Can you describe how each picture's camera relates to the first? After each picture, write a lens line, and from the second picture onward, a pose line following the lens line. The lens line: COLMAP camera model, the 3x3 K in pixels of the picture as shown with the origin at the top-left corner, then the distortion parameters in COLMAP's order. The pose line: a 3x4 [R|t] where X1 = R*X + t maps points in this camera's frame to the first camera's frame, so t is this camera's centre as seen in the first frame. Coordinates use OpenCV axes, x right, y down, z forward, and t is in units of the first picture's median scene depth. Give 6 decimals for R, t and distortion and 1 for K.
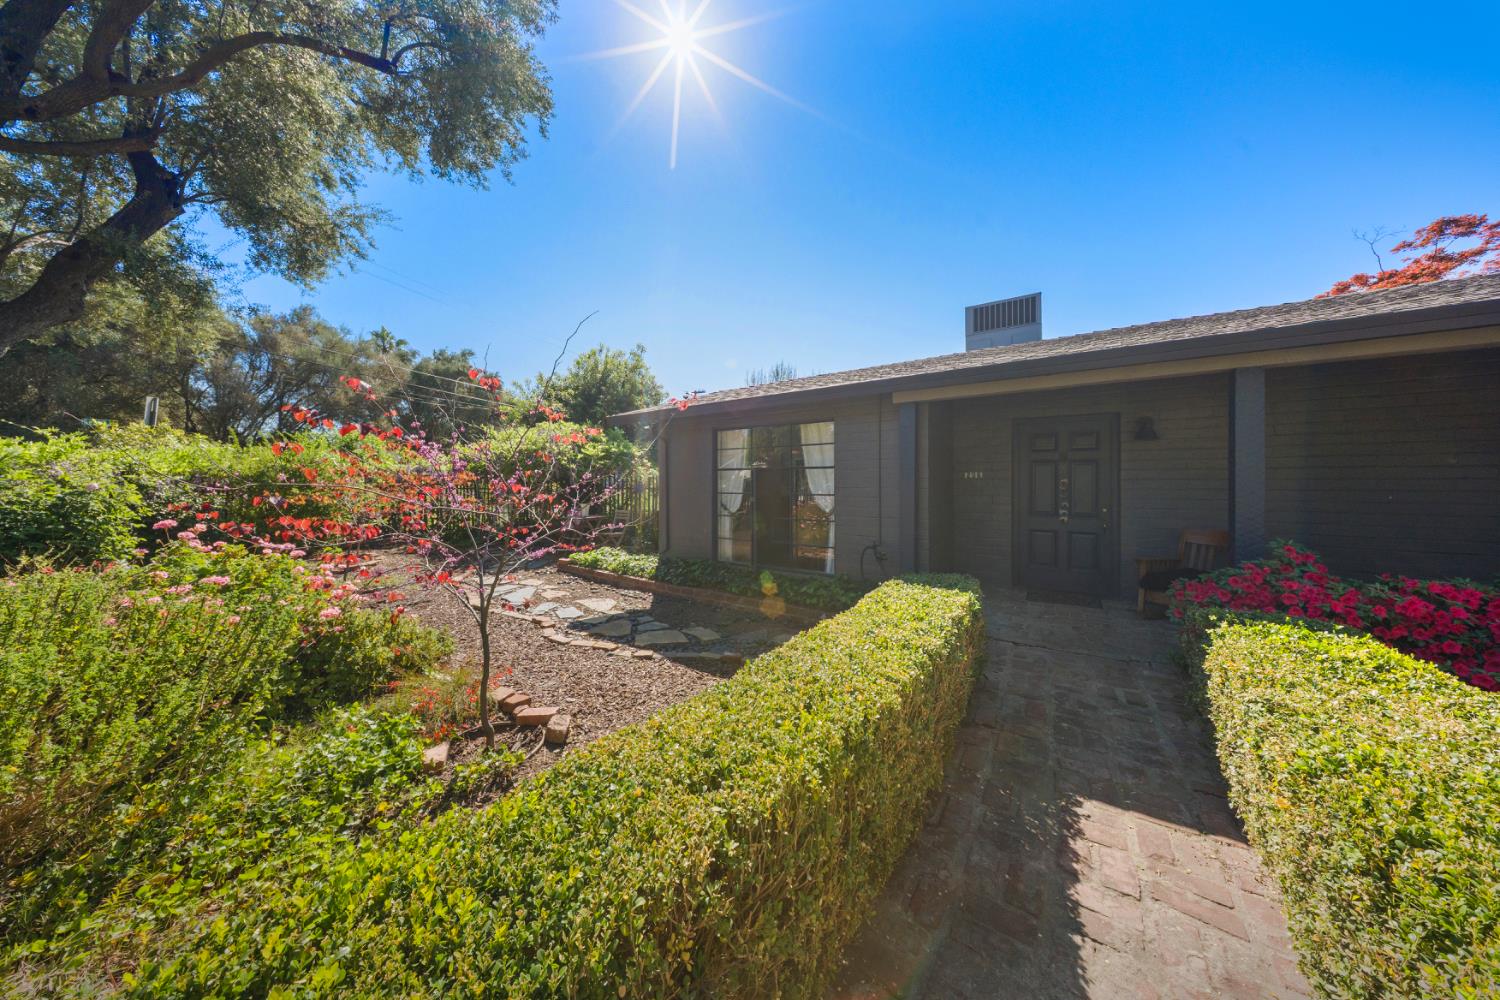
lens RADIAL K [[441.7, 0, 754.4], [0, 441.7, 480.2], [0, 0, 1]] dist [-0.000928, -0.000418]
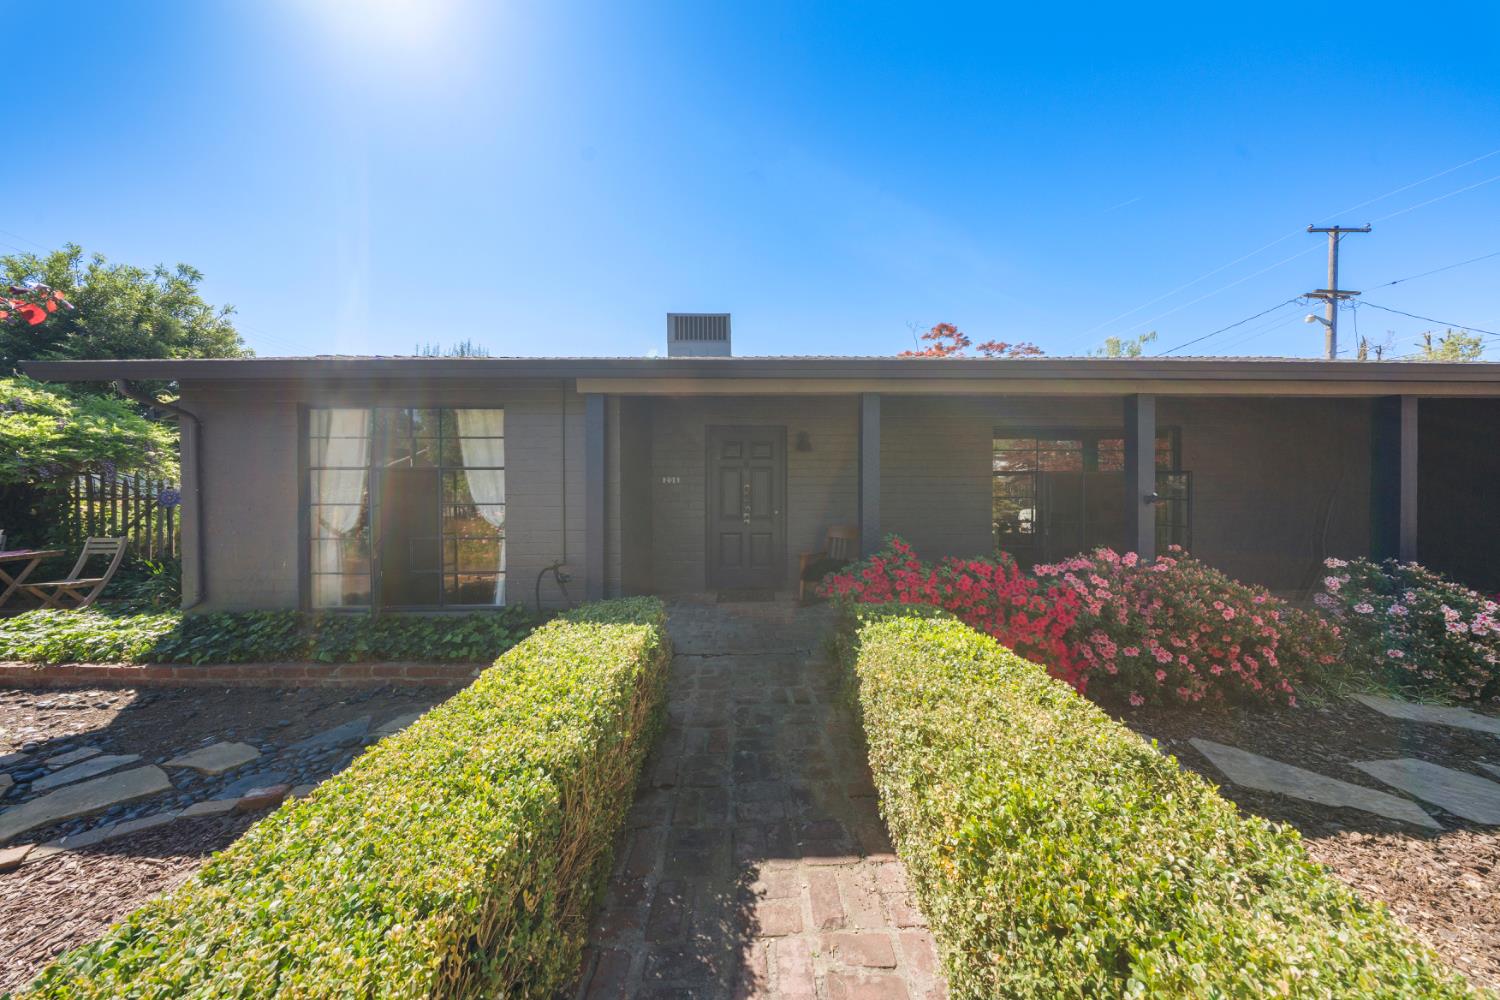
lens RADIAL K [[441.7, 0, 751.6], [0, 441.7, 492.5], [0, 0, 1]] dist [-0.000928, -0.000418]
pose [[0.815372, -0.008541, 0.578874, 0.101855], [-0.000937, 0.999870, 0.016072, -0.000135], [-0.578937, -0.013647, 0.815258, 0.134613]]
